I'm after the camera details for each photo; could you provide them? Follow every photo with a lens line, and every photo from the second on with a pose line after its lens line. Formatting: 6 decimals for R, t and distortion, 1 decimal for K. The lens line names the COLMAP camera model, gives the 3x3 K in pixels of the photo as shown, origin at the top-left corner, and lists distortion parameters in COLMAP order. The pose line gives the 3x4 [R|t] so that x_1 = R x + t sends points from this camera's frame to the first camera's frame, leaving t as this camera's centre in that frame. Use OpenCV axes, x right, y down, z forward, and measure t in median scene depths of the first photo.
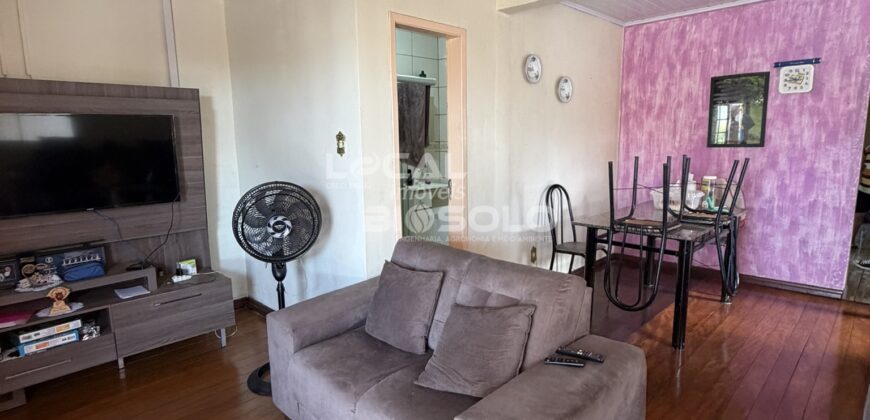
lens RADIAL K [[460.7, 0, 435.0], [0, 460.7, 210.0], [0, 0, 1]] dist [0.002688, 0.000025]
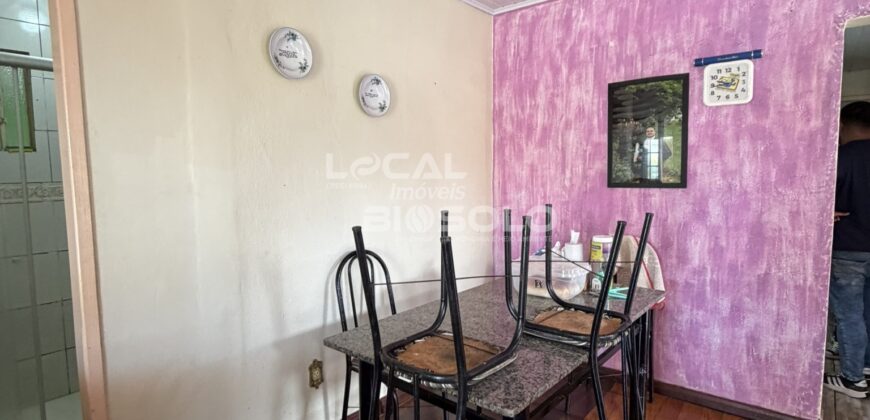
lens RADIAL K [[460.7, 0, 435.0], [0, 460.7, 210.0], [0, 0, 1]] dist [0.002688, 0.000025]
pose [[0.996071, -0.003201, 0.088500, 0.308414], [0.009307, 0.997596, -0.068666, -0.065875], [-0.088067, 0.069219, 0.993707, 0.396129]]
